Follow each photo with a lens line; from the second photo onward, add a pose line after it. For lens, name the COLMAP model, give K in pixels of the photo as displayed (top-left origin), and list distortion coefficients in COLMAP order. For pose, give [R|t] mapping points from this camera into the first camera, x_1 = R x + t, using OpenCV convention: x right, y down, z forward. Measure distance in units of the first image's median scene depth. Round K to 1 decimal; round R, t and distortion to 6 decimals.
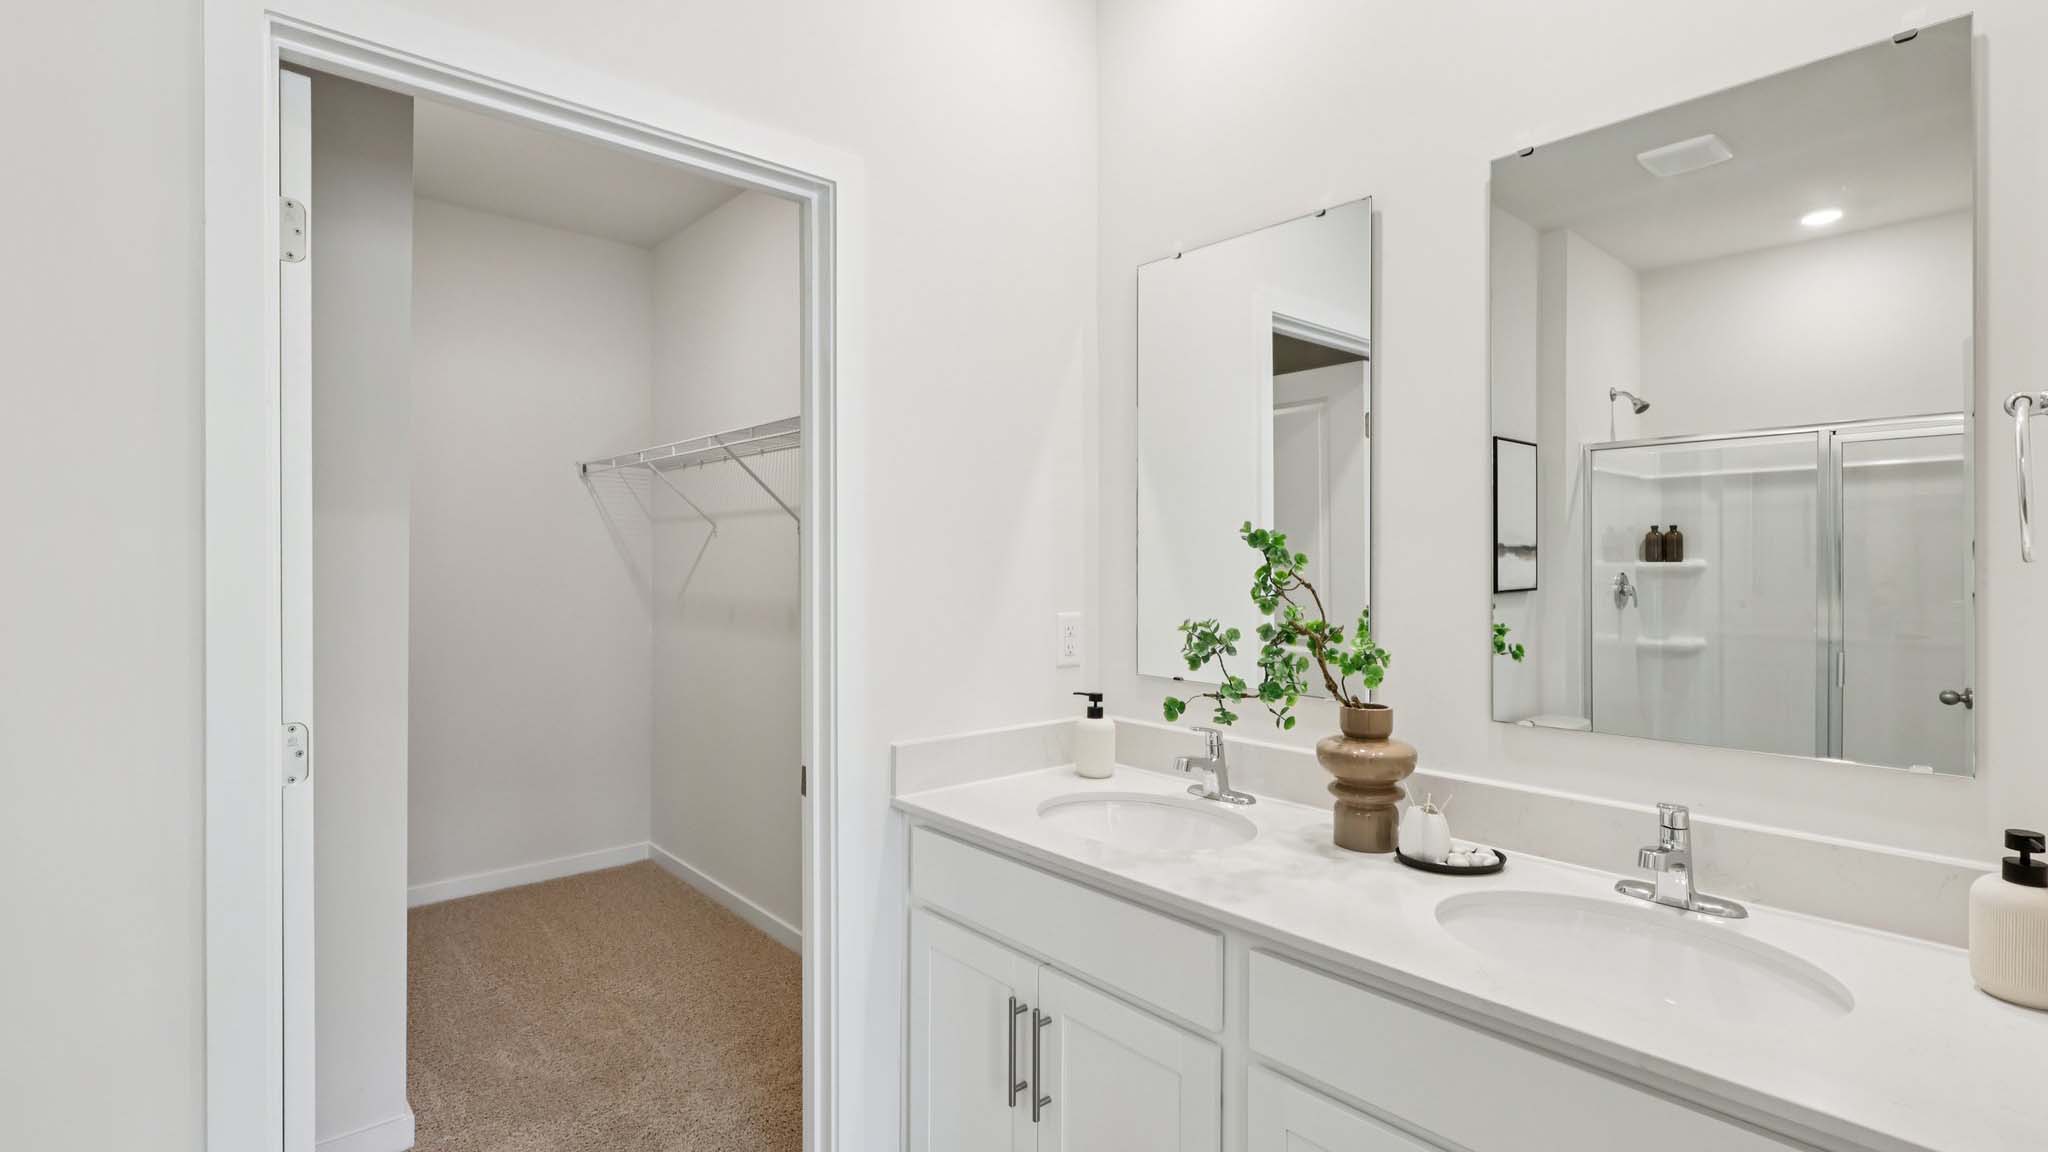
lens RADIAL K [[941.6, 0, 1022.9], [0, 941.6, 598.5], [0, 0, 1]] dist [-0.001356, -0.000033]
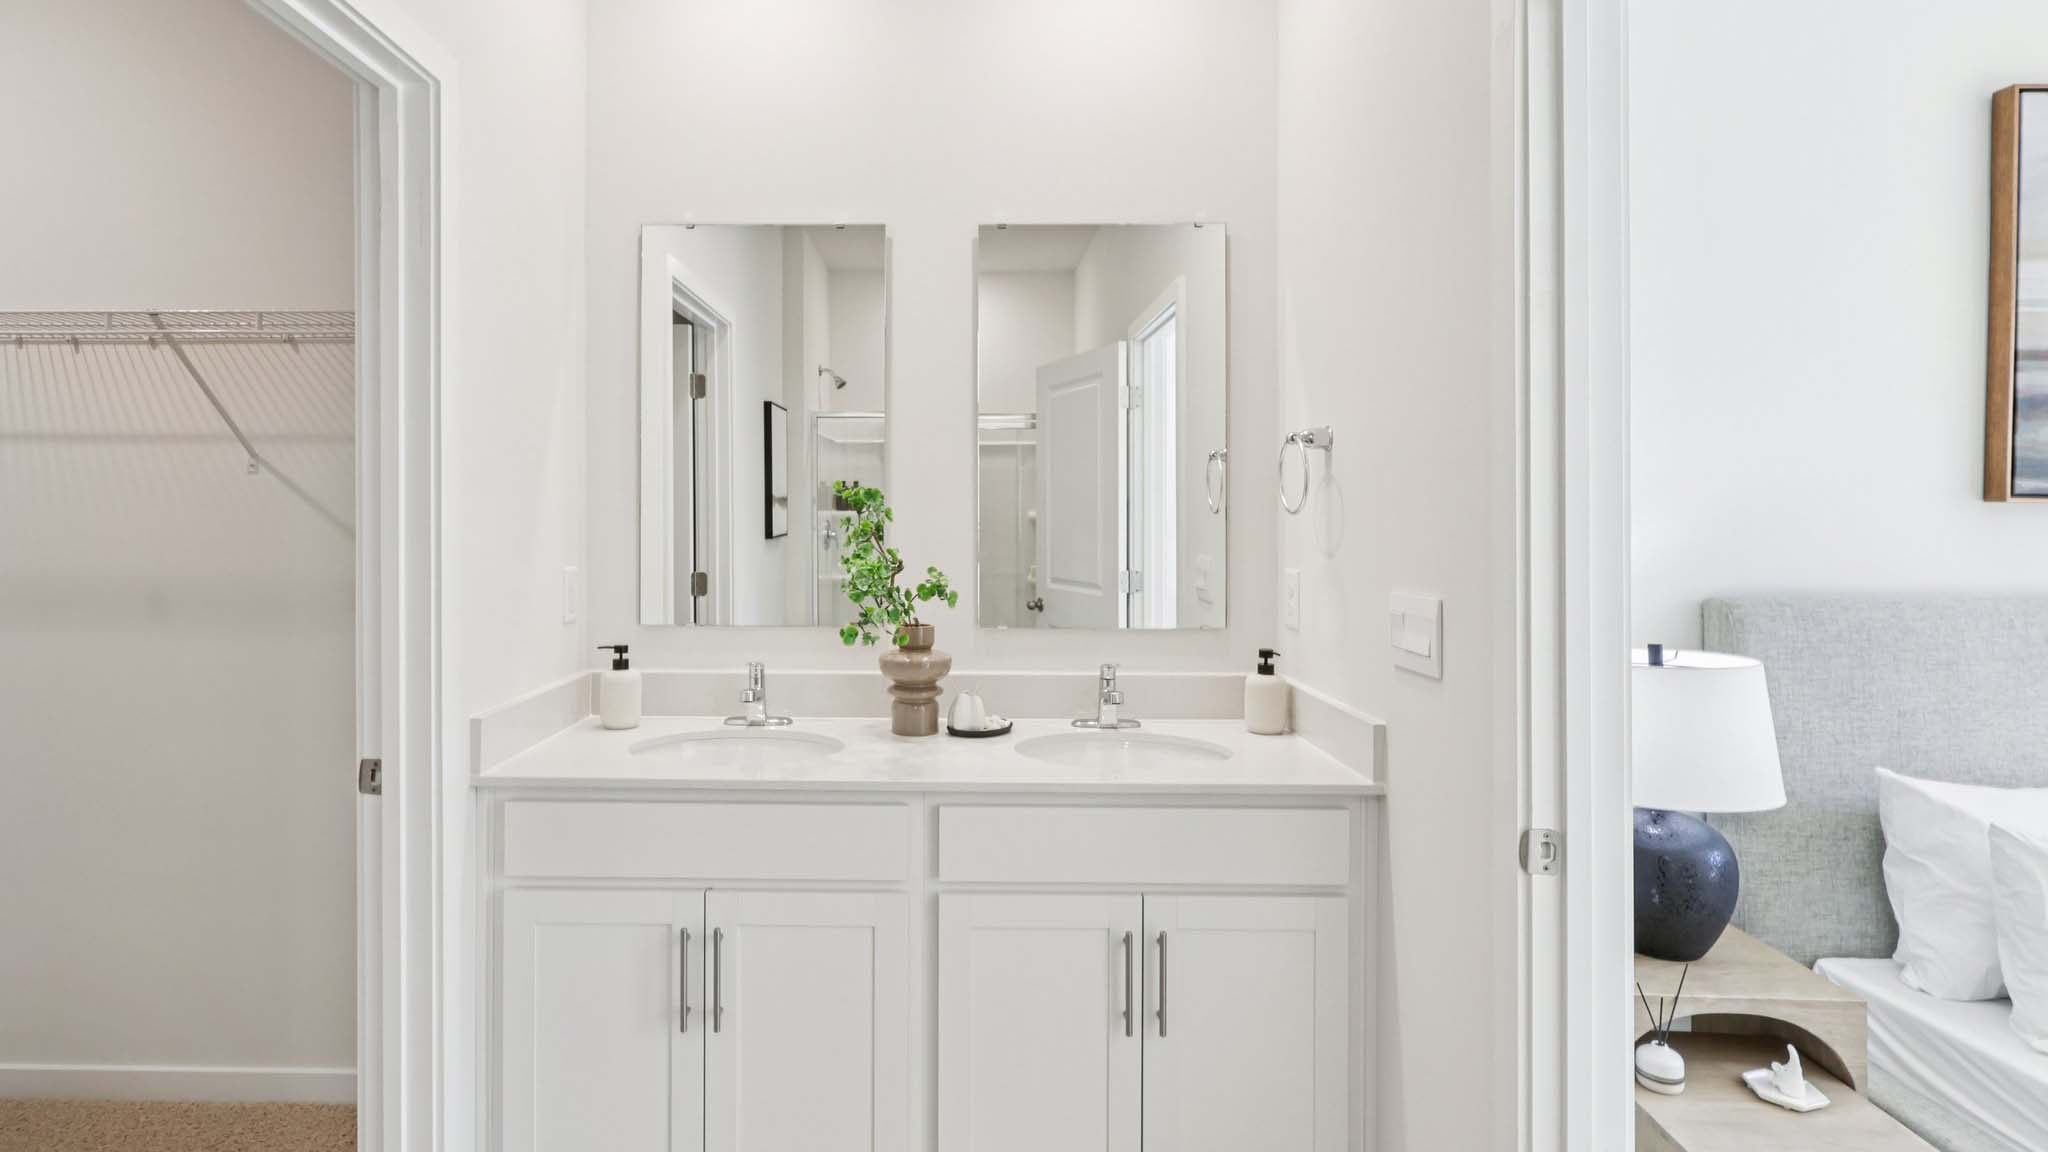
lens RADIAL K [[949.5, 0, 1024.0], [0, 949.5, 570.6], [0, 0, 1]] dist [-0.002013, -0.000237]
pose [[0.674243, -0.045243, 0.737123, -0.492461], [0.027080, 0.998965, 0.036545, -0.004952], [-0.738013, -0.004679, 0.674770, 0.004156]]
